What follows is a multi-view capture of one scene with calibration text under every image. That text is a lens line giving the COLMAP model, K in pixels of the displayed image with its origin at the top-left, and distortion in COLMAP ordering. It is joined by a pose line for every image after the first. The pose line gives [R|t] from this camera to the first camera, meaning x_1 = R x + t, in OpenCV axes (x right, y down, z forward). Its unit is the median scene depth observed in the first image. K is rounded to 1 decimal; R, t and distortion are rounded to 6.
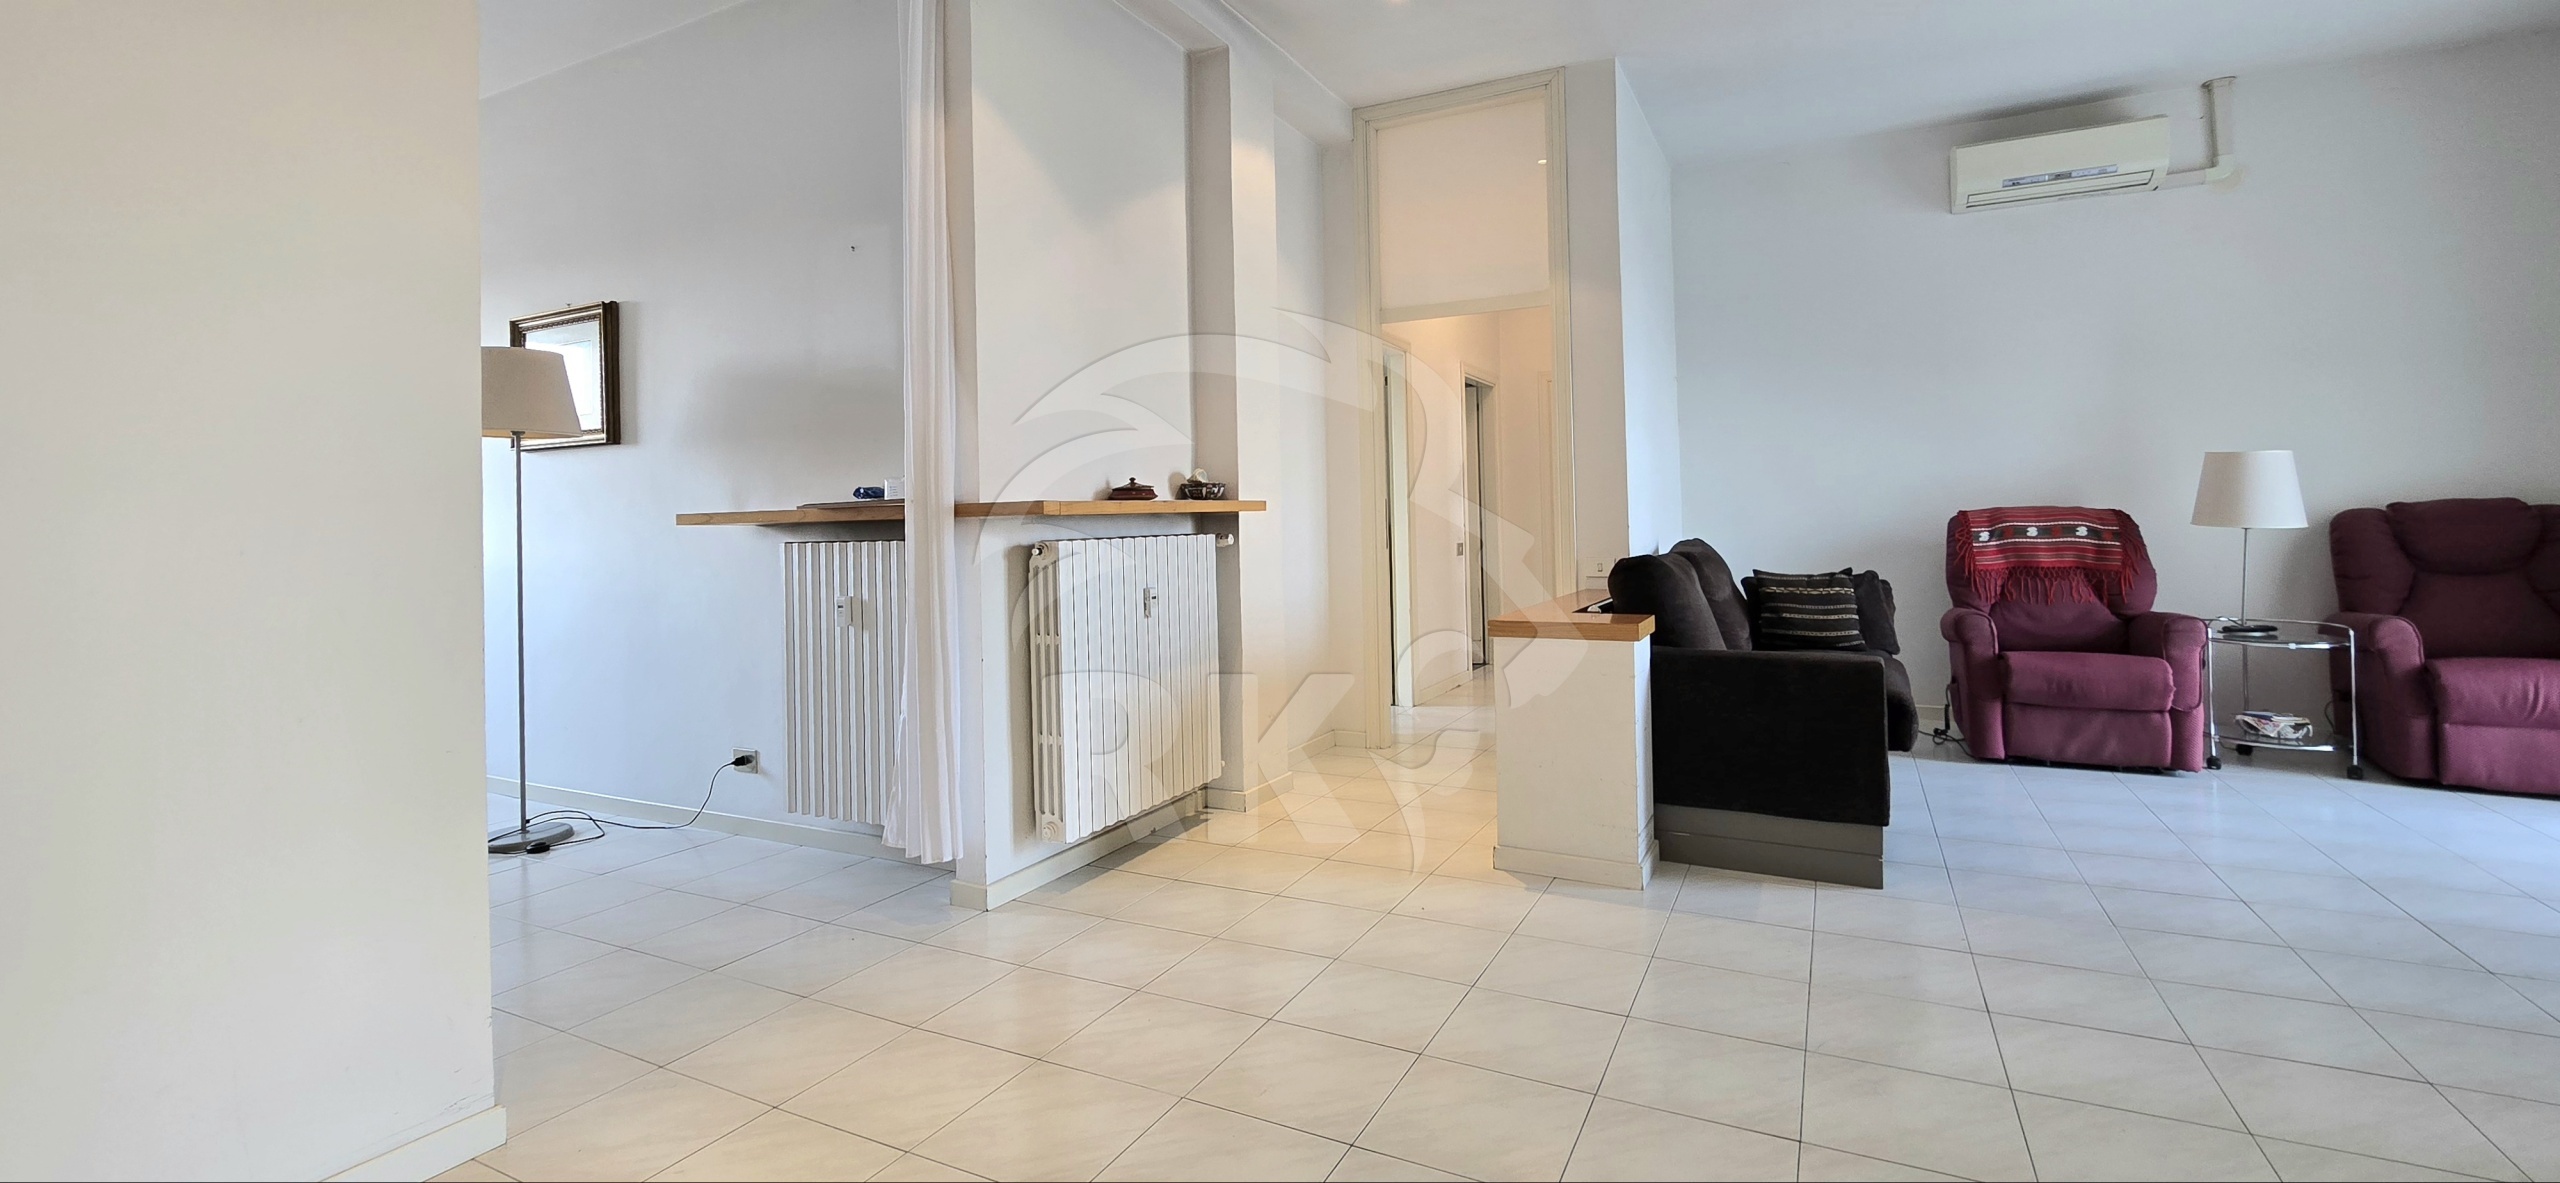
lens RADIAL K [[1052.3, 0, 1281.5], [0, 1052.3, 506.2], [0, 0, 1]] dist [0.001152, 0.000027]
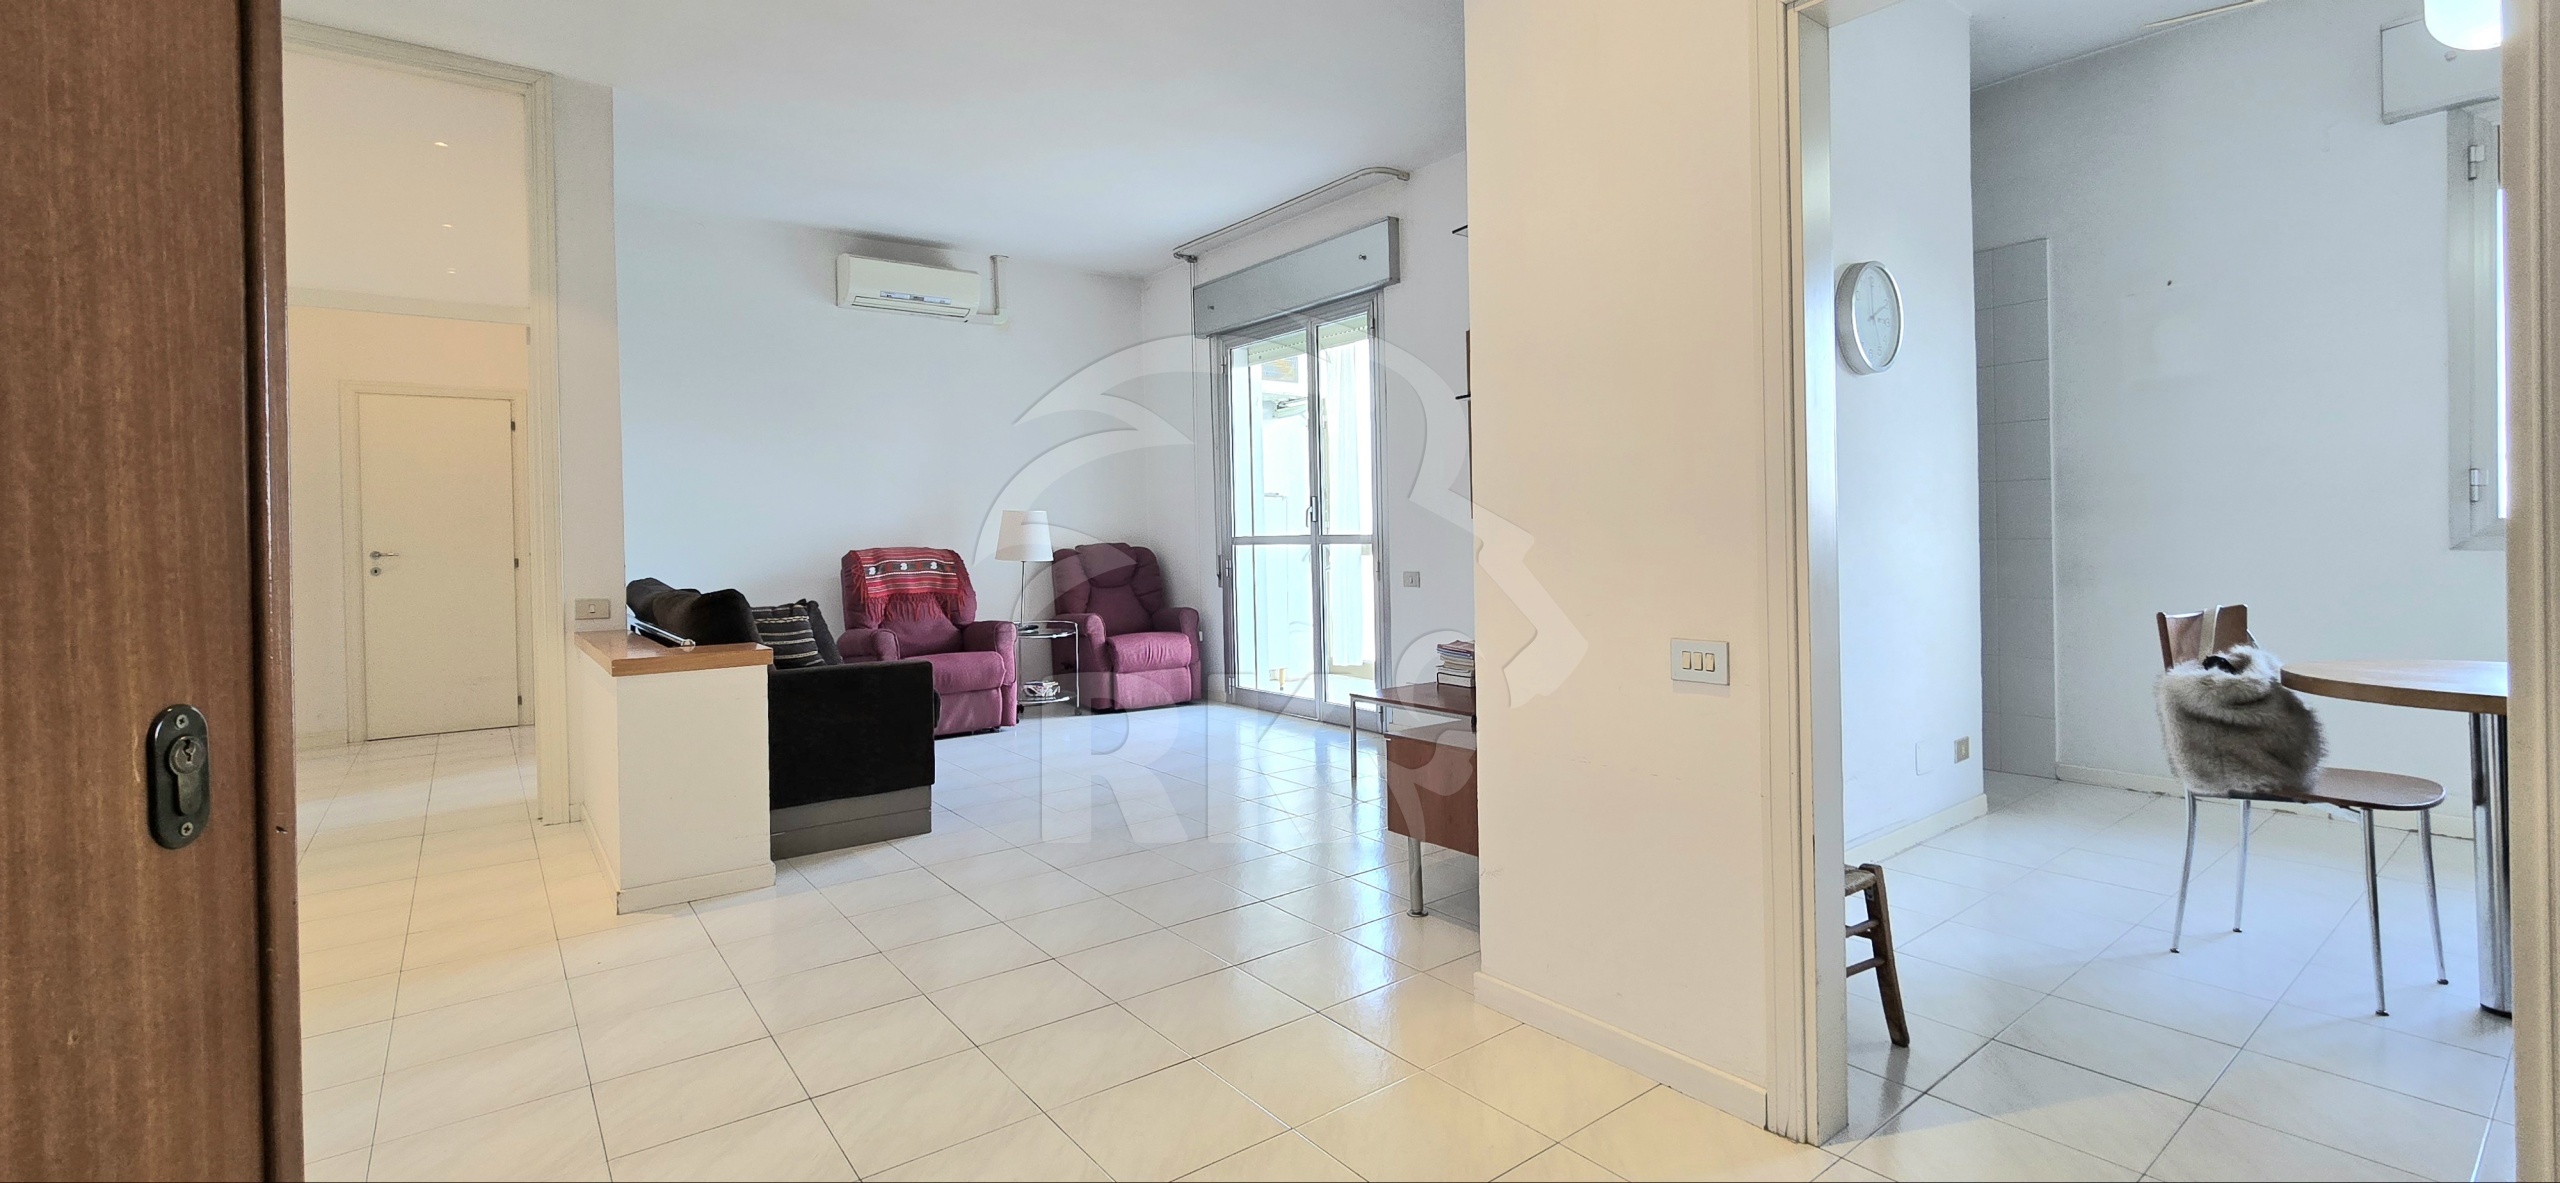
lens RADIAL K [[1054.0, 0, 1280.6], [0, 1054.0, 542.1], [0, 0, 1]] dist [0.000574, -0.000039]
pose [[0.433647, 0.006538, 0.901059, -0.271068], [0.001980, 0.999964, -0.008209, 0.005941], [-0.901081, 0.005344, 0.433618, 0.014741]]
